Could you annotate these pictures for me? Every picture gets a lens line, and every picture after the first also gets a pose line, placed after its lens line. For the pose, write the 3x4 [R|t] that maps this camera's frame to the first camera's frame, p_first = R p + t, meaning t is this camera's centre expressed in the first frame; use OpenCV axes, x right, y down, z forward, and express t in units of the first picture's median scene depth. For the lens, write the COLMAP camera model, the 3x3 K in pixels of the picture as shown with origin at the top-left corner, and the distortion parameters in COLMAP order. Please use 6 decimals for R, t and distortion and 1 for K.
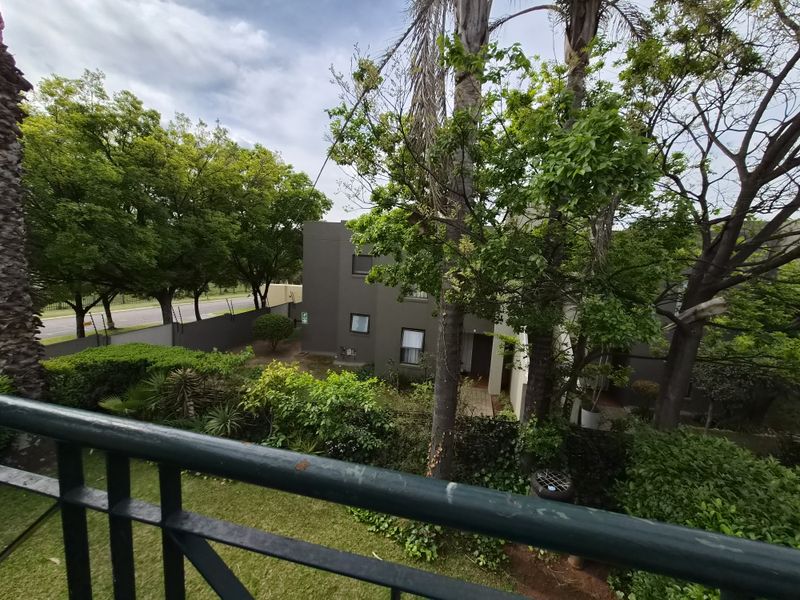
lens RADIAL K [[328.7, 0, 403.6], [0, 328.7, 296.9], [0, 0, 1]] dist [-0.007658, 0.004339]
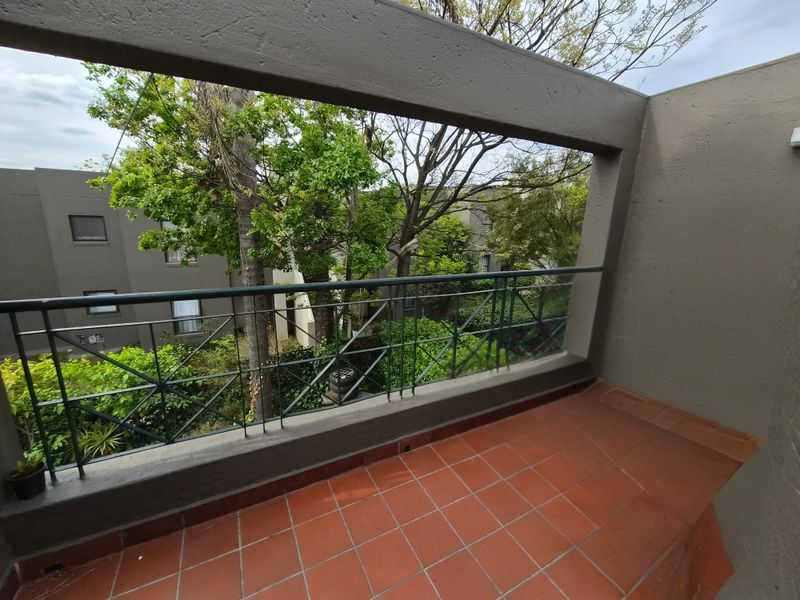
lens RADIAL K [[324.0, 0, 397.1], [0, 324.0, 295.0], [0, 0, 1]] dist [0.000032, 0.000012]
pose [[0.776287, -0.174147, 0.605848, -0.155486], [0.093209, 0.982229, 0.162906, 0.004136], [-0.623451, -0.069991, 0.778724, -0.226039]]
